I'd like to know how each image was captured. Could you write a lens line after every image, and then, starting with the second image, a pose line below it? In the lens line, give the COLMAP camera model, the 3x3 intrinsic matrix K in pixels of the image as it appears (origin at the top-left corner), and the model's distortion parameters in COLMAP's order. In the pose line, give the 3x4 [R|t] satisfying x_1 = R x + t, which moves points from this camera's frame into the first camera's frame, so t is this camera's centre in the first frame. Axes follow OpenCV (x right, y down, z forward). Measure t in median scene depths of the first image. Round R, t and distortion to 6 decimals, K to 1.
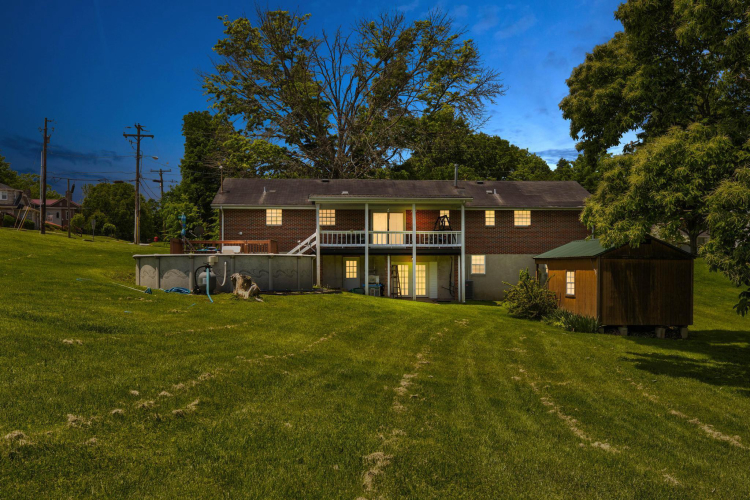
lens RADIAL K [[849.1, 0, 375.0], [0, 849.1, 250.0], [0, 0, 1]] dist [-0.004454, 0.017475]
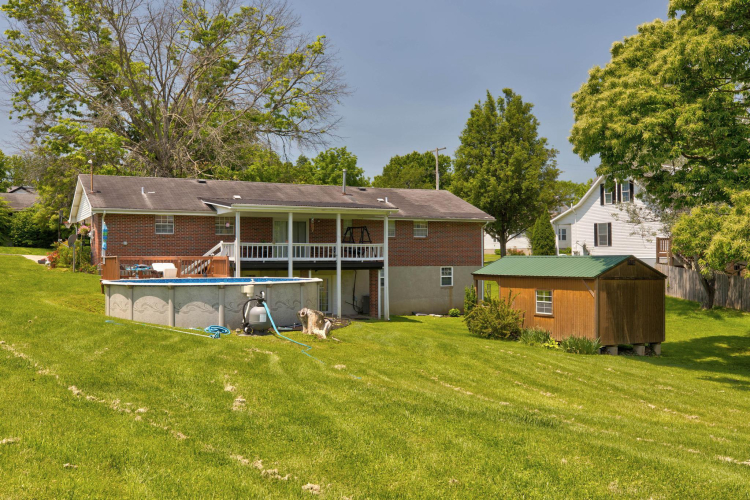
lens RADIAL K [[849.1, 0, 375.0], [0, 849.1, 250.0], [0, 0, 1]] dist [-0.004454, 0.017475]
pose [[0.907239, 0.003708, 0.420600, -0.360279], [-0.010346, 0.999855, 0.013503, -0.033201], [-0.420489, -0.016602, 0.907146, 0.173785]]
